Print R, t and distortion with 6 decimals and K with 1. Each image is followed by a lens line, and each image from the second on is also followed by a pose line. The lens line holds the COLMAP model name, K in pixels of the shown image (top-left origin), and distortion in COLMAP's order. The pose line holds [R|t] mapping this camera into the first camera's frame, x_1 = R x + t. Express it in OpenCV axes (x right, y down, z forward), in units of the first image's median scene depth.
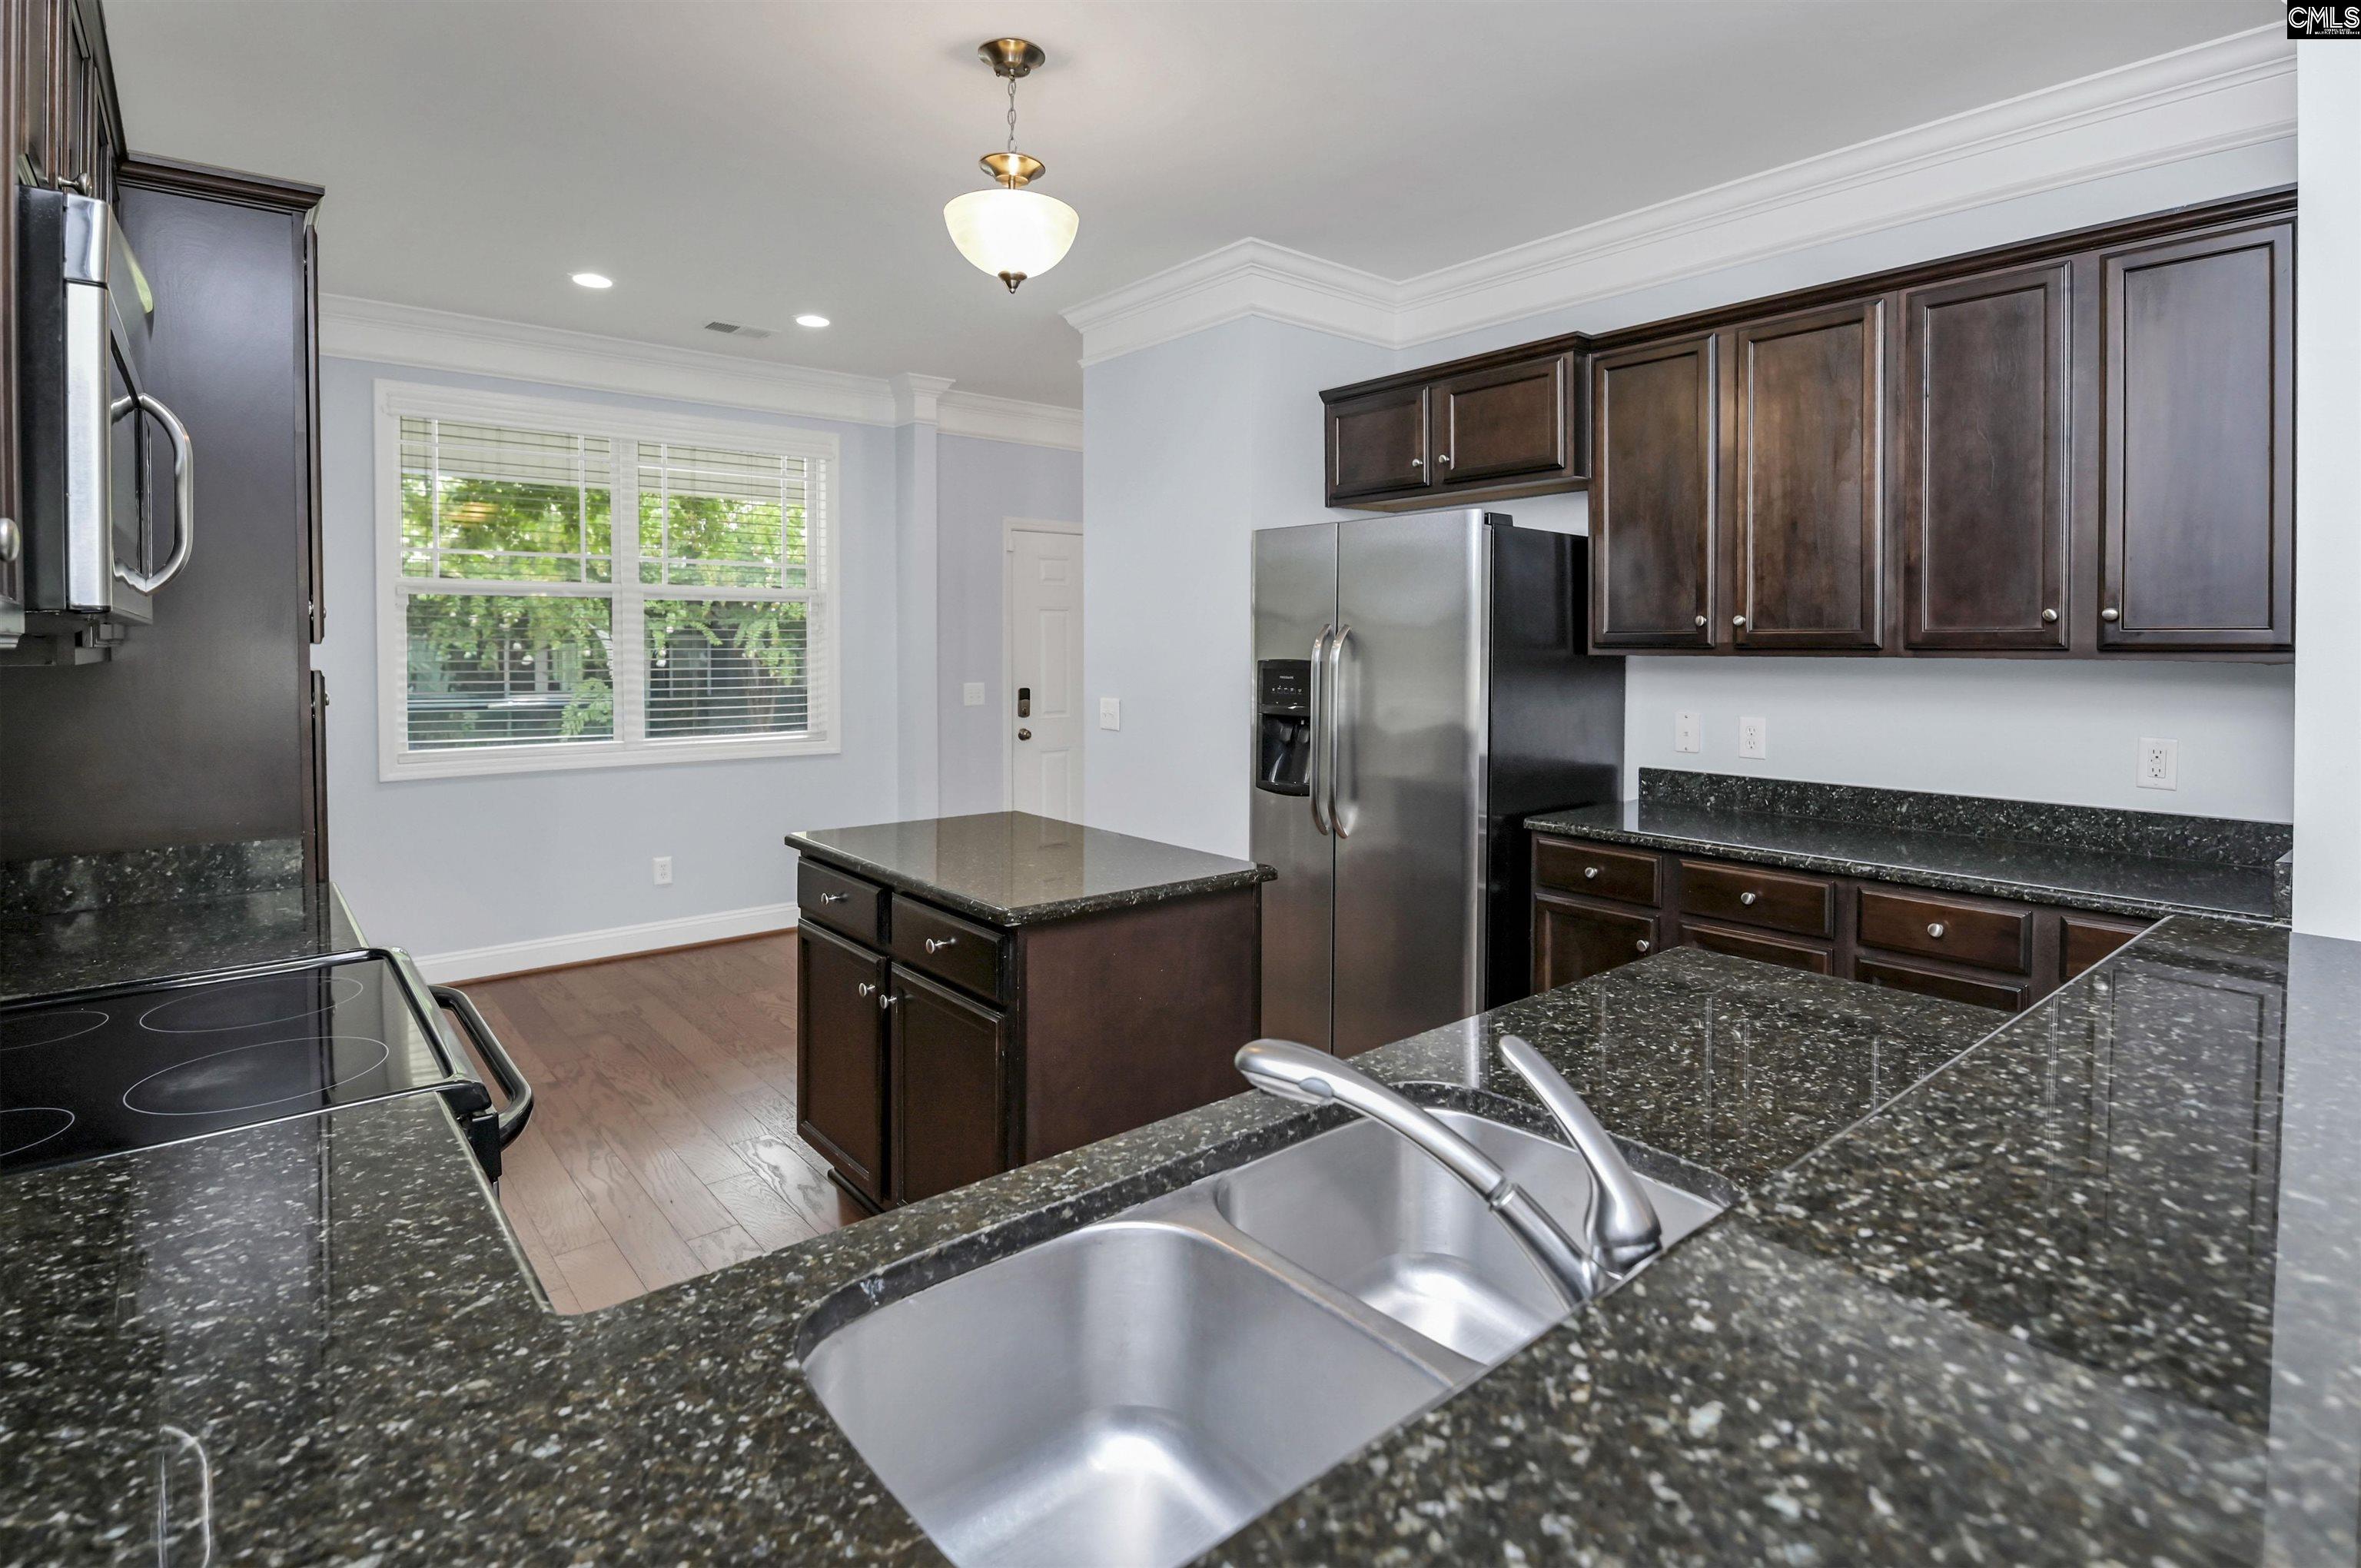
lens RADIAL K [[1164.5, 0, 1193.2], [0, 1164.5, 657.5], [0, 0, 1]] dist [-0.002477, -0.000282]
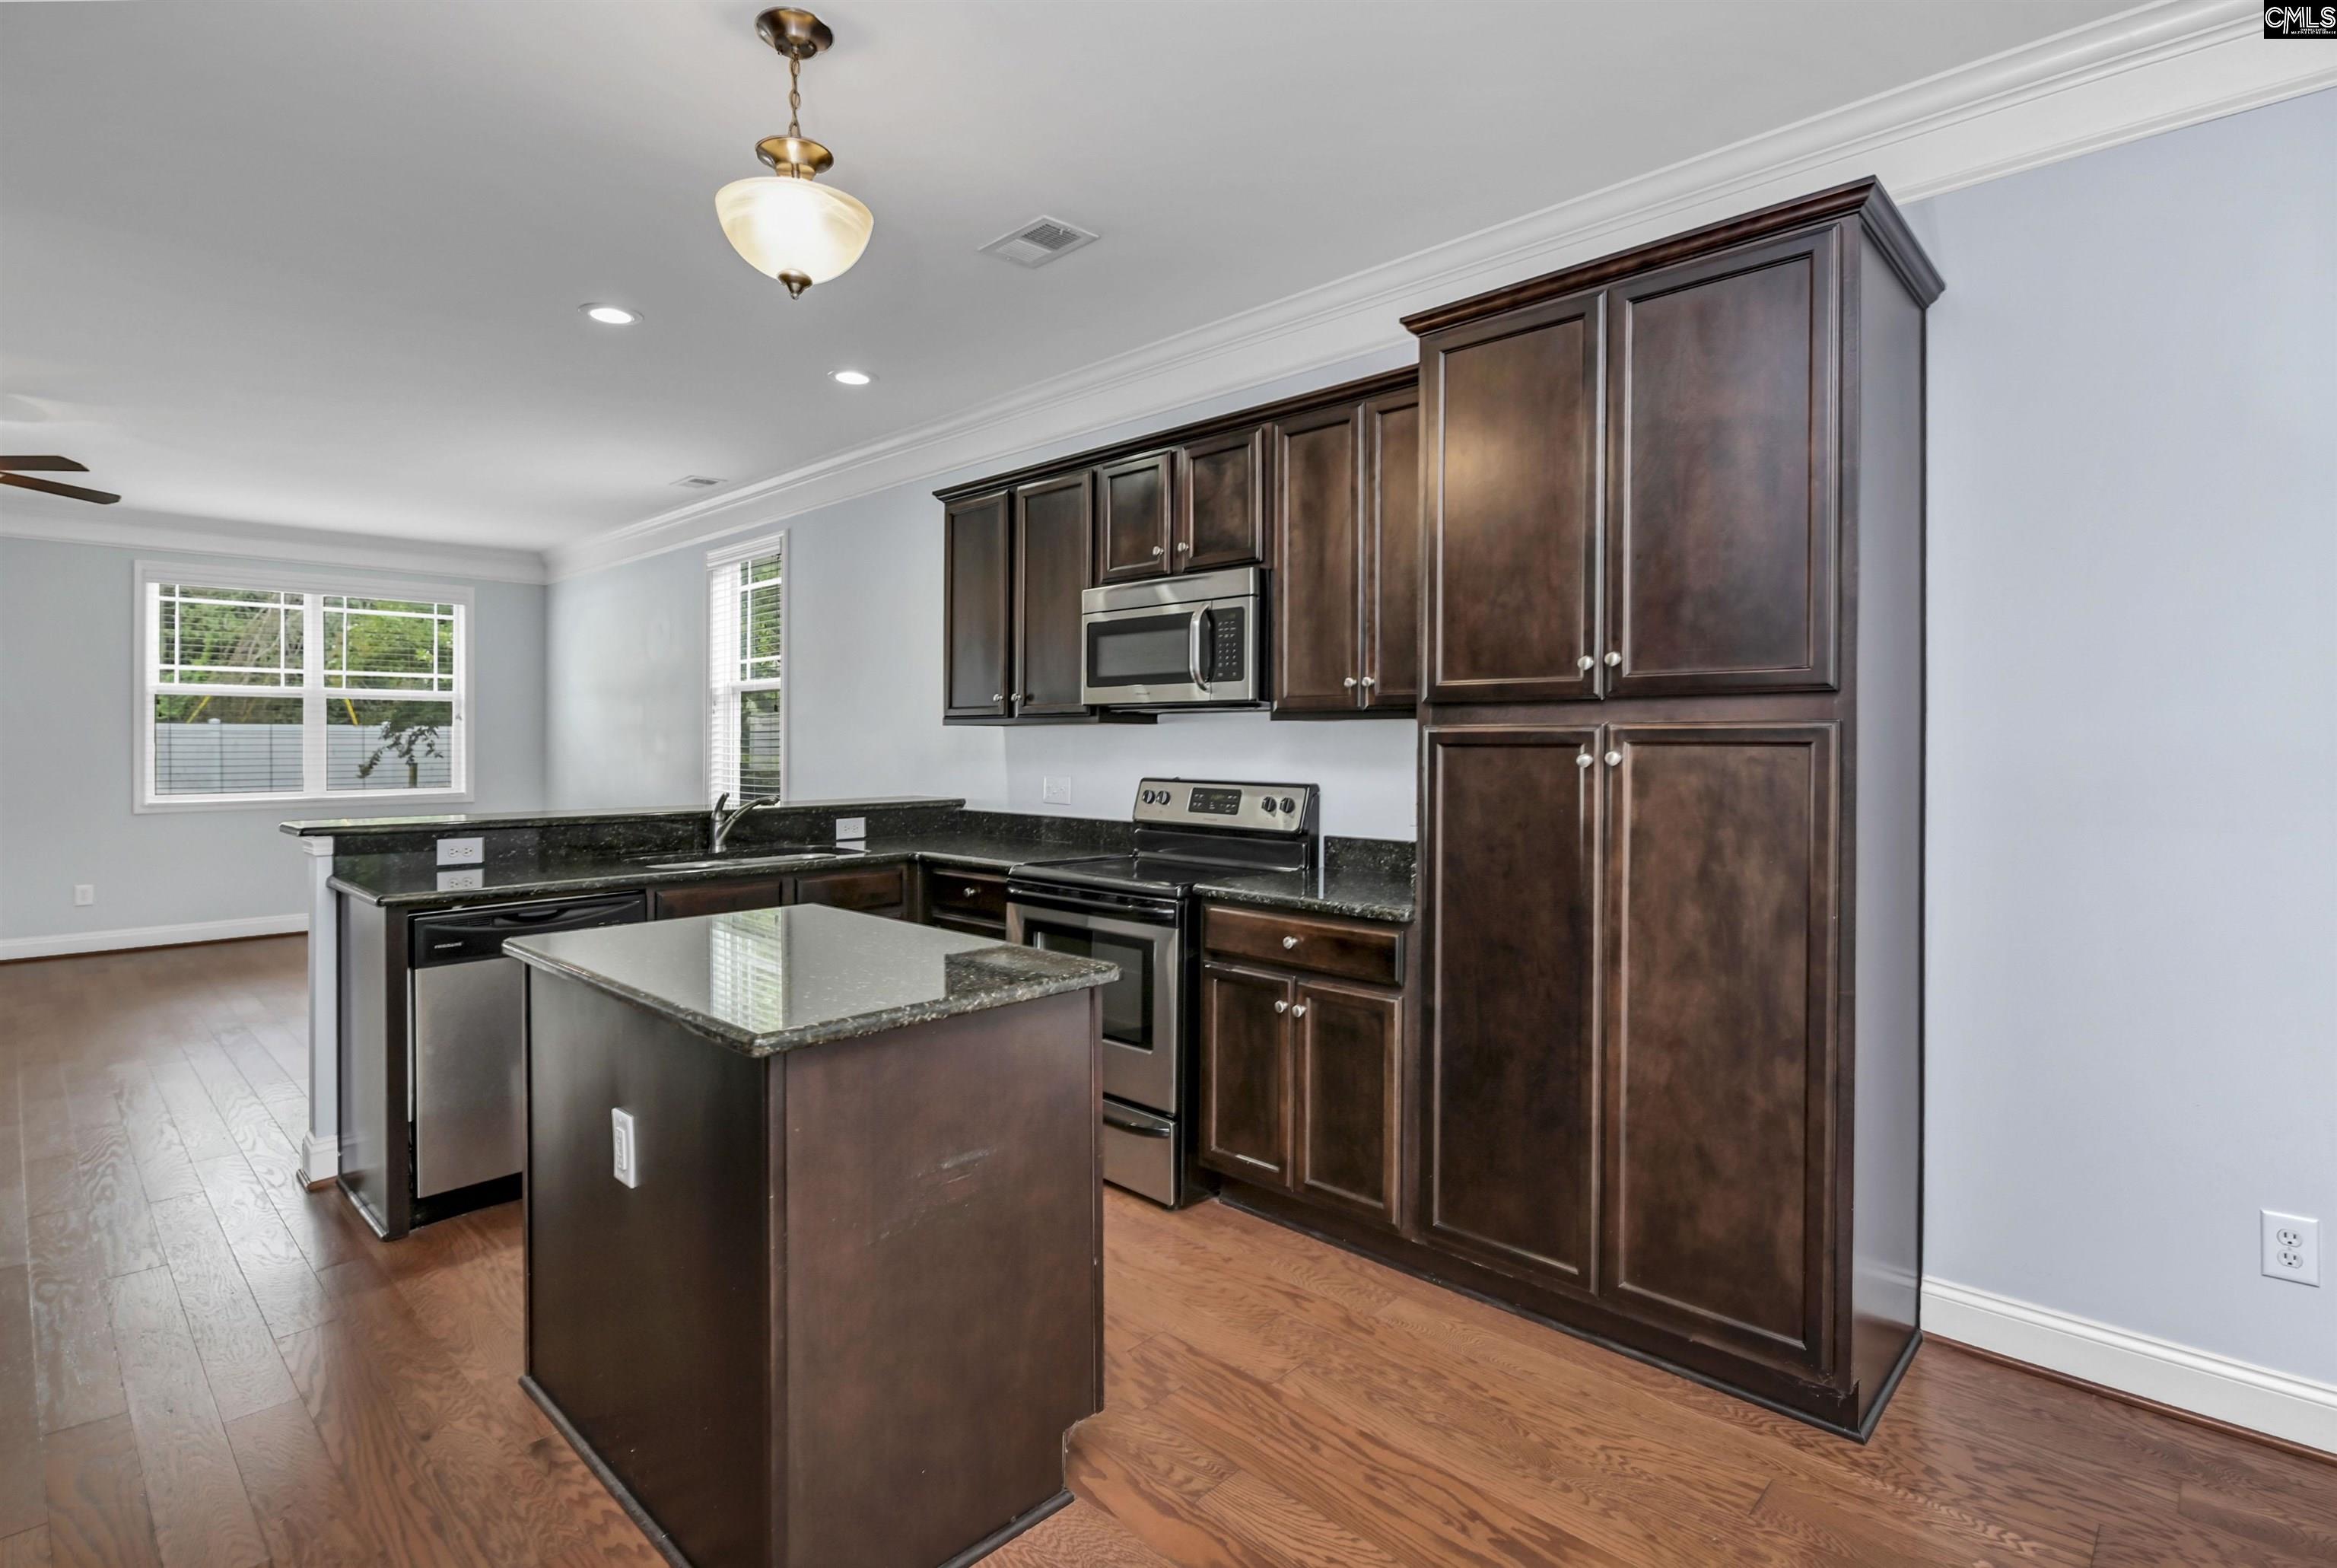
lens RADIAL K [[1114.7, 0, 1159.1], [0, 1114.7, 744.8], [0, 0, 1]] dist [-0.002276, -0.000537]
pose [[-0.994139, -0.000168, -0.108111, -0.253744], [-0.001811, 0.999884, 0.015095, 0.010103], [0.108096, 0.015202, -0.994024, 1.412317]]
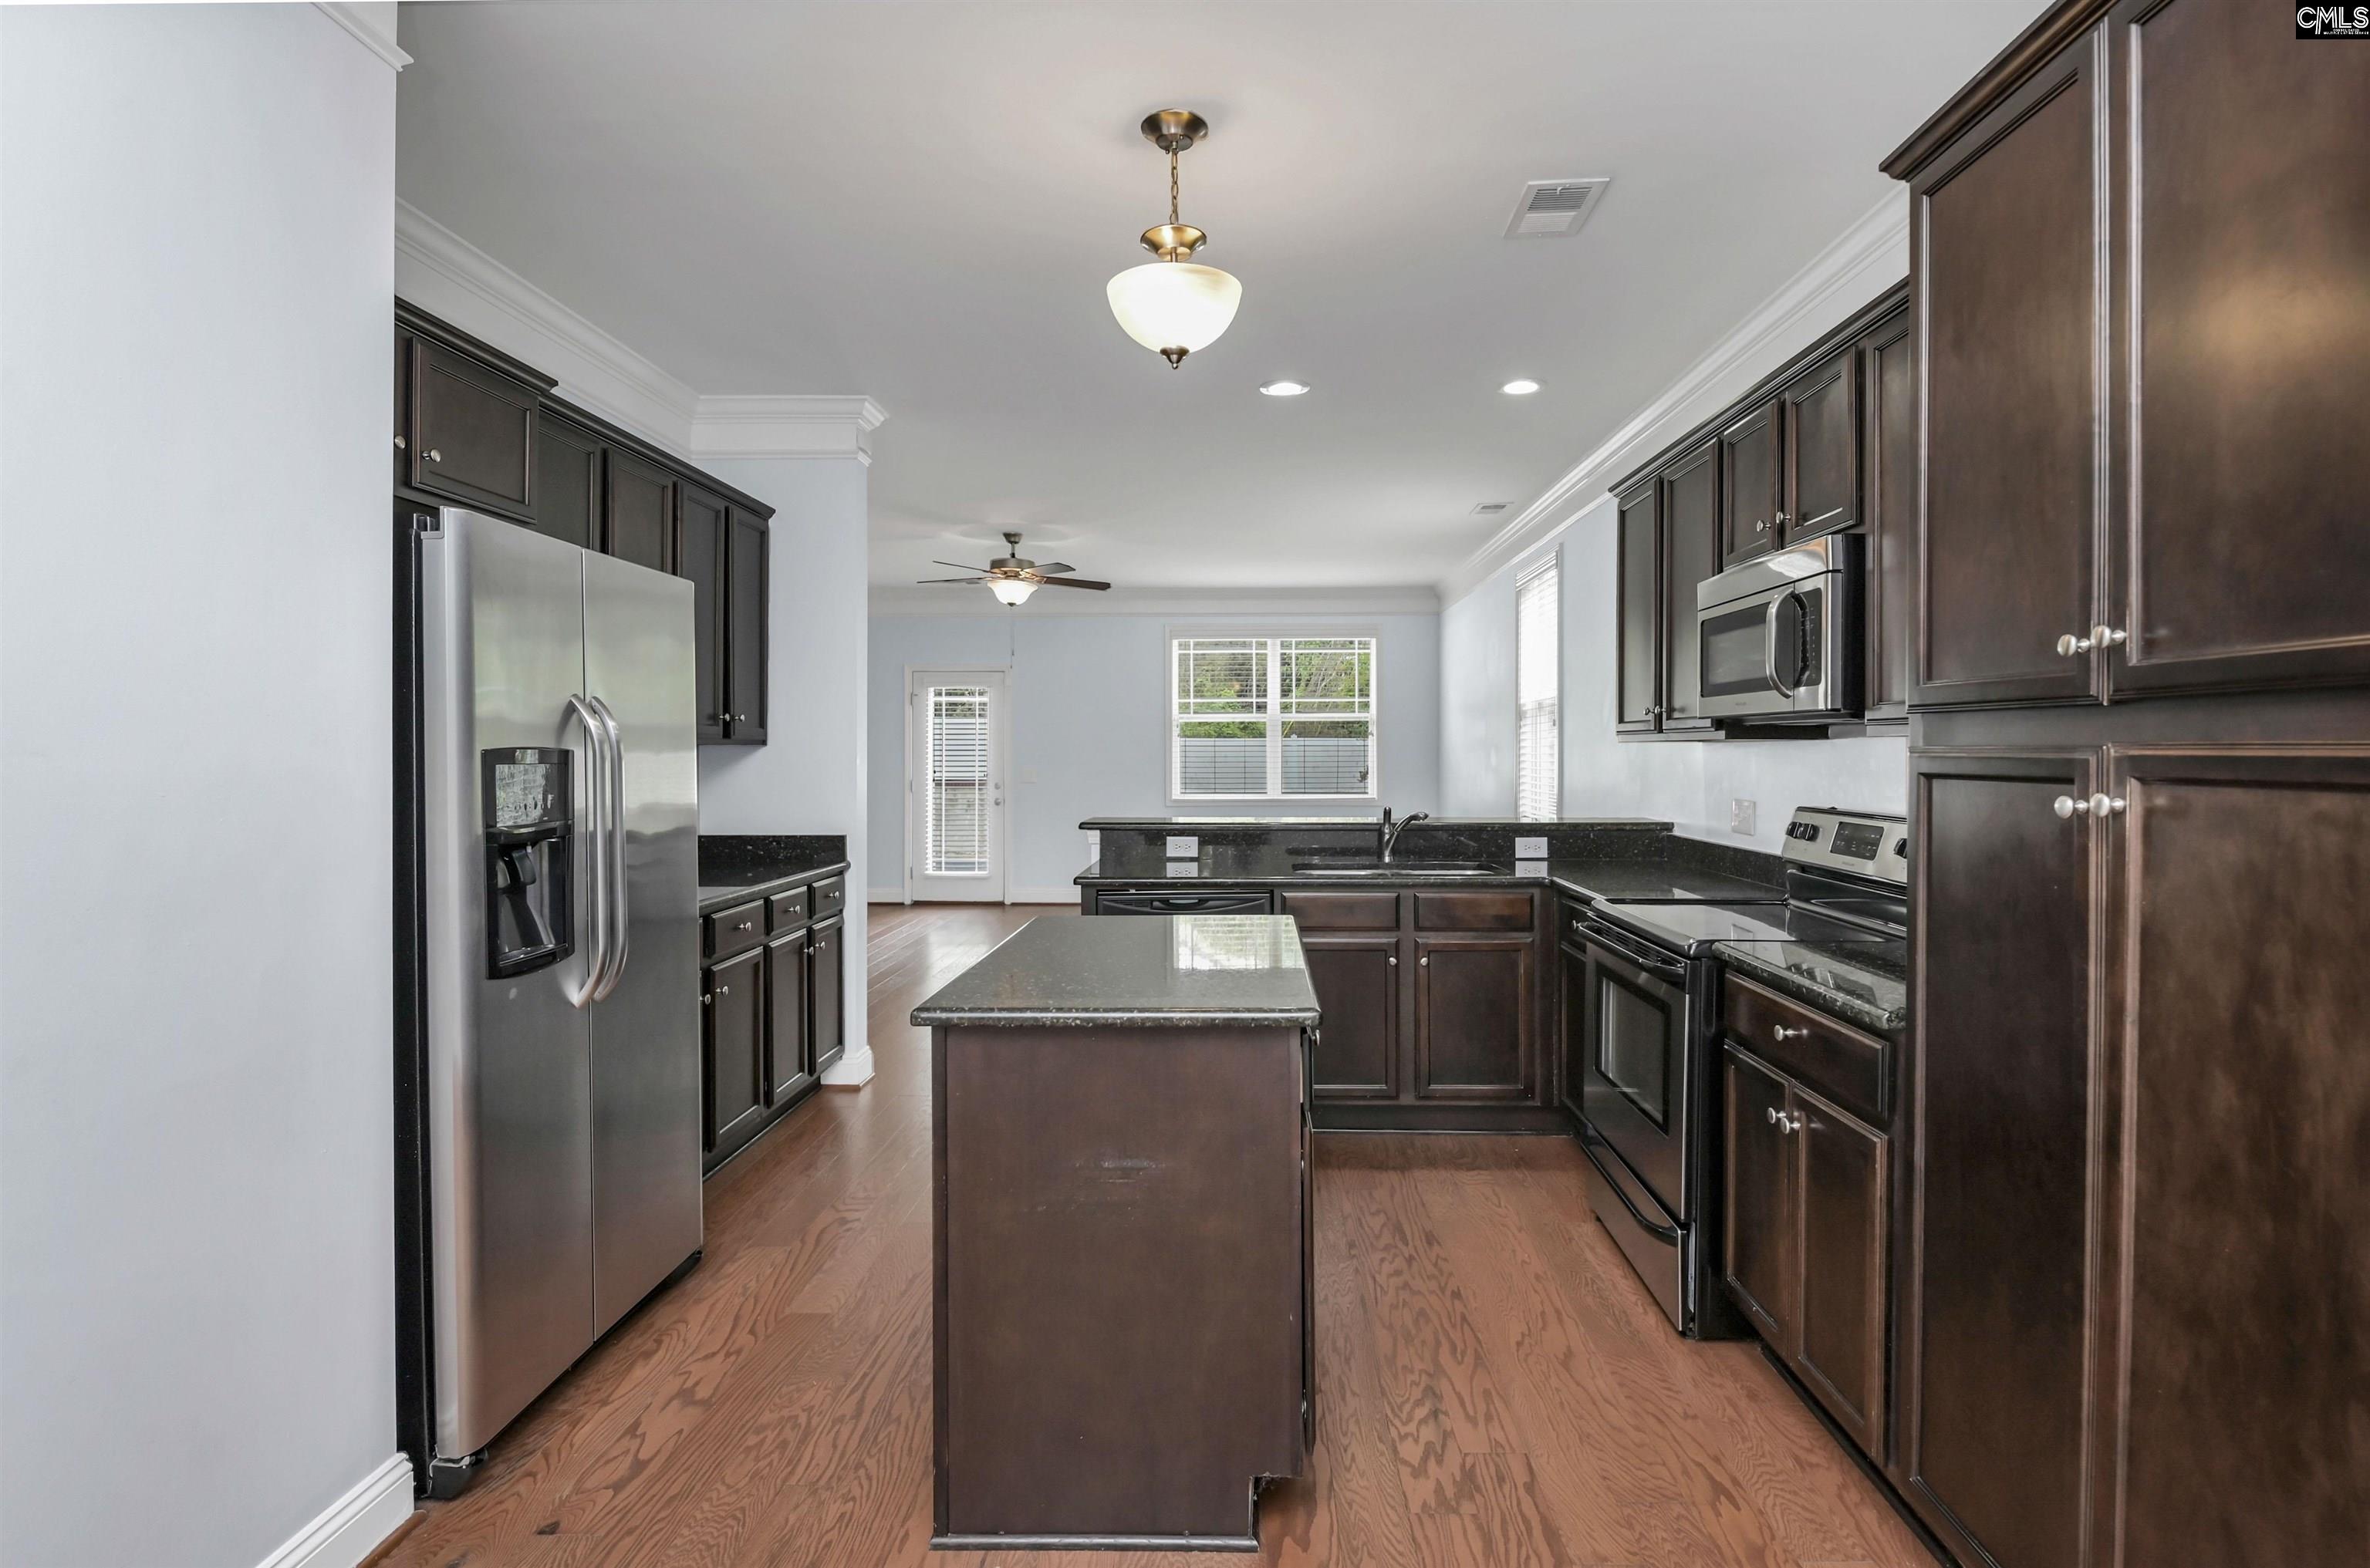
lens RADIAL K [[1134.9, 0, 1240.6], [0, 1134.9, 752.2], [0, 0, 1]] dist [0.001471, -0.009698]
pose [[-0.765184, 0.000241, 0.643811, -0.613714], [0.009268, 0.999900, 0.010640, 0.002185], [-0.643745, 0.014108, -0.765110, 1.283079]]
